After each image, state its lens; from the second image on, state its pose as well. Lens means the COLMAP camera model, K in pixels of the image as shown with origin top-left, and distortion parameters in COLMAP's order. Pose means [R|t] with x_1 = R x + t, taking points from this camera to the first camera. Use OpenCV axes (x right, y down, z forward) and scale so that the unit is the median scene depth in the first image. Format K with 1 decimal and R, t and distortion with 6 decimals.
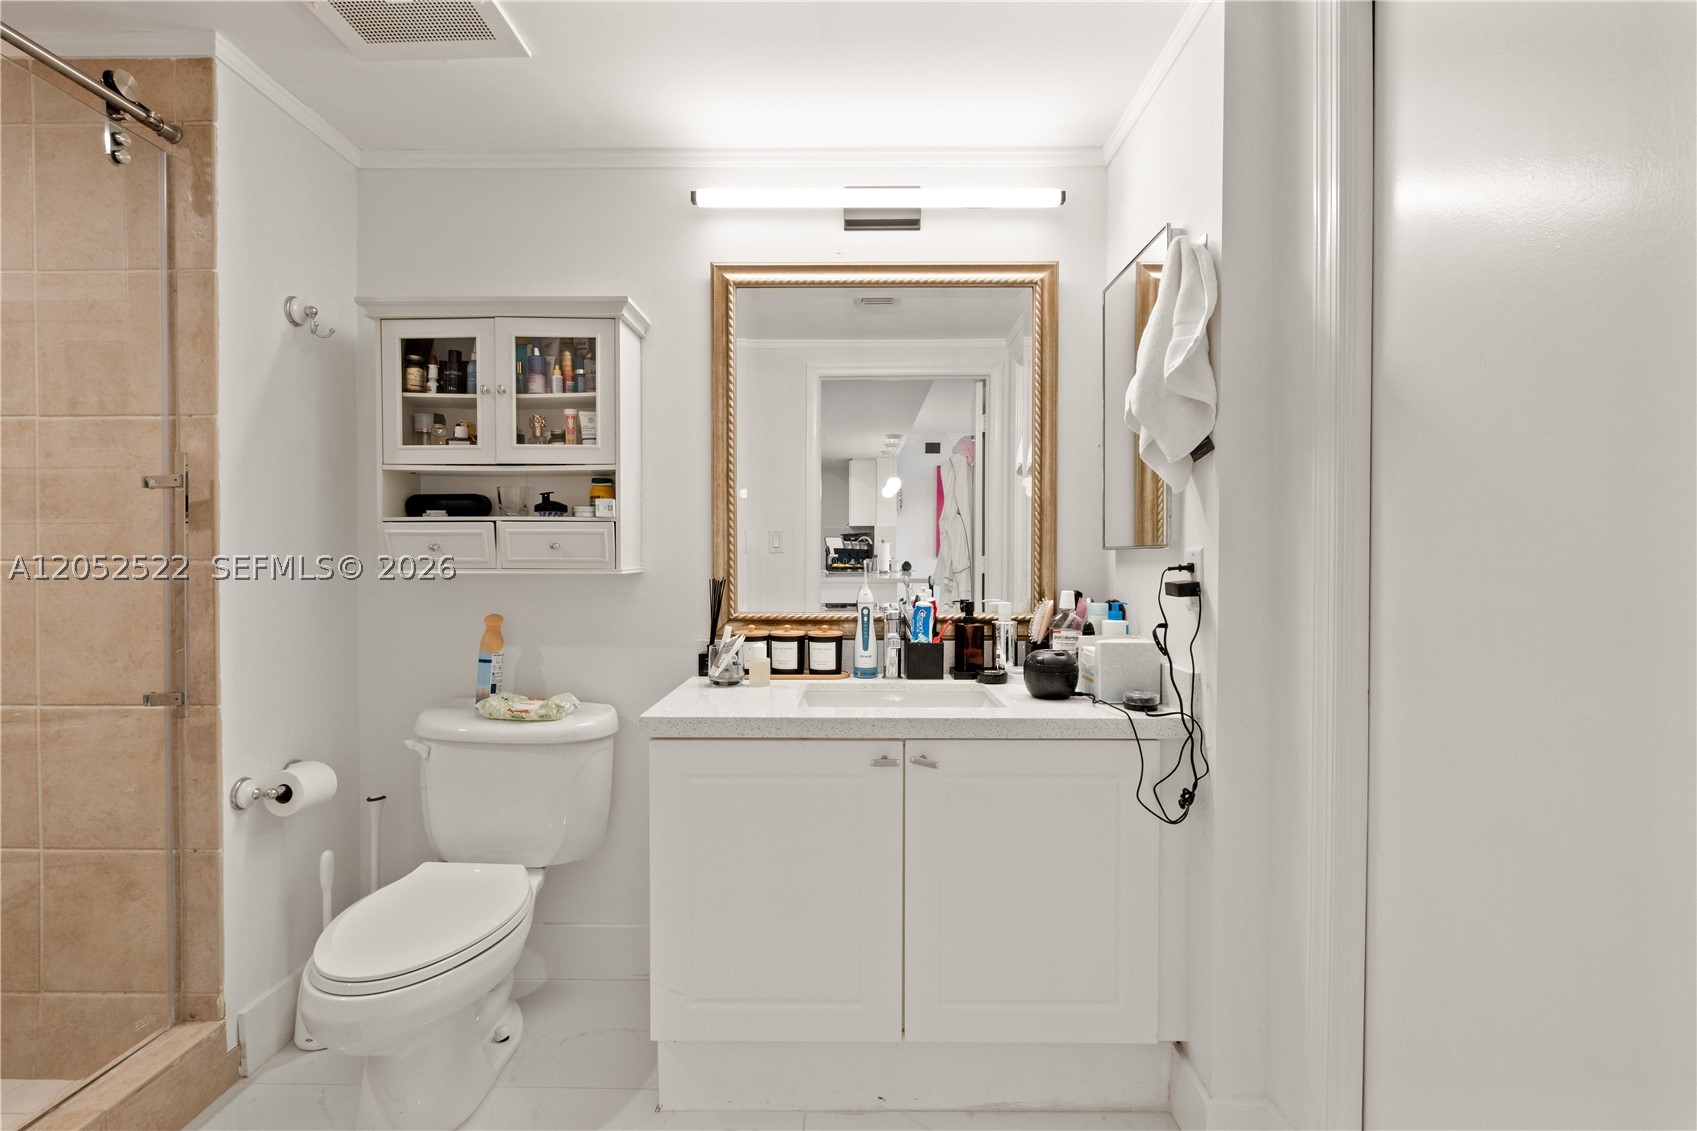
lens RADIAL K [[773.4, 0, 850.4], [0, 773.4, 576.0], [0, 0, 1]] dist [-0.006237, 0.000971]
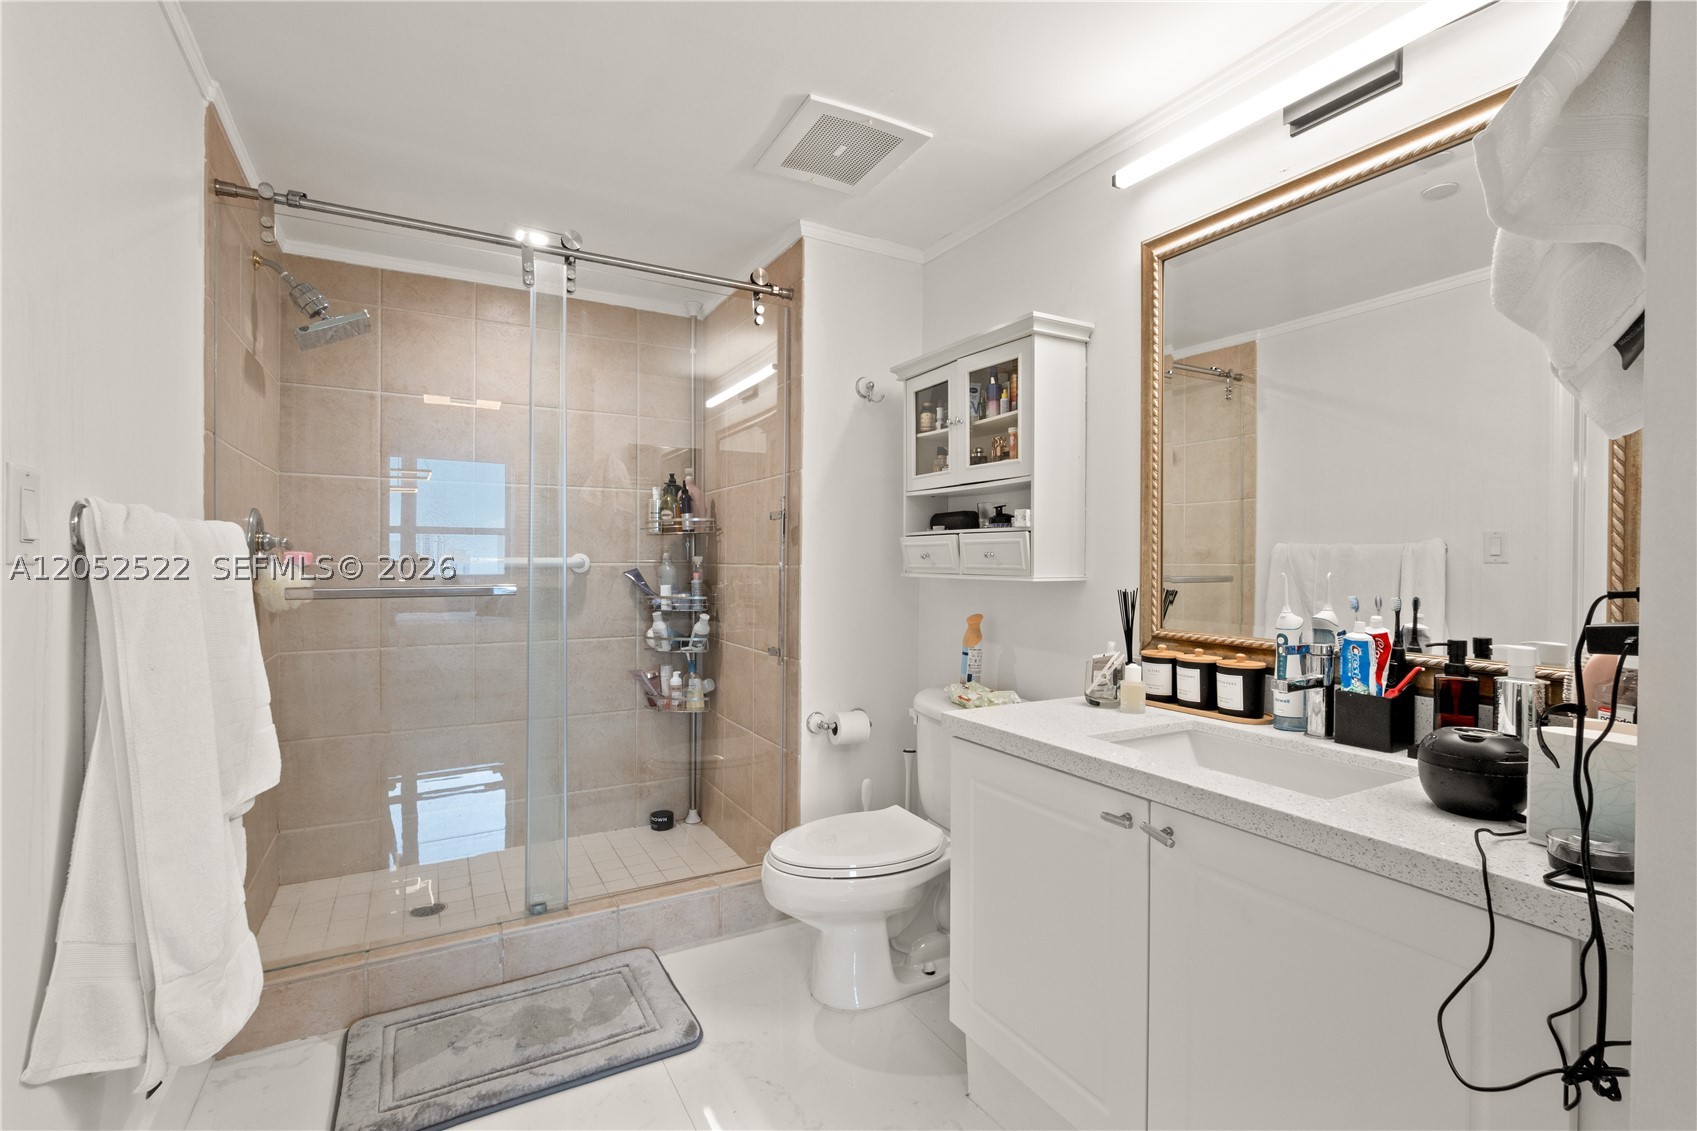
lens RADIAL K [[773.4, 0, 834.7], [0, 773.4, 574.2], [0, 0, 1]] dist [-0.006237, 0.000971]
pose [[0.491056, 0.017463, -0.870953, 0.458631], [-0.029571, 0.999557, 0.003368, -0.007475], [0.870626, 0.024101, 0.491355, 0.259613]]
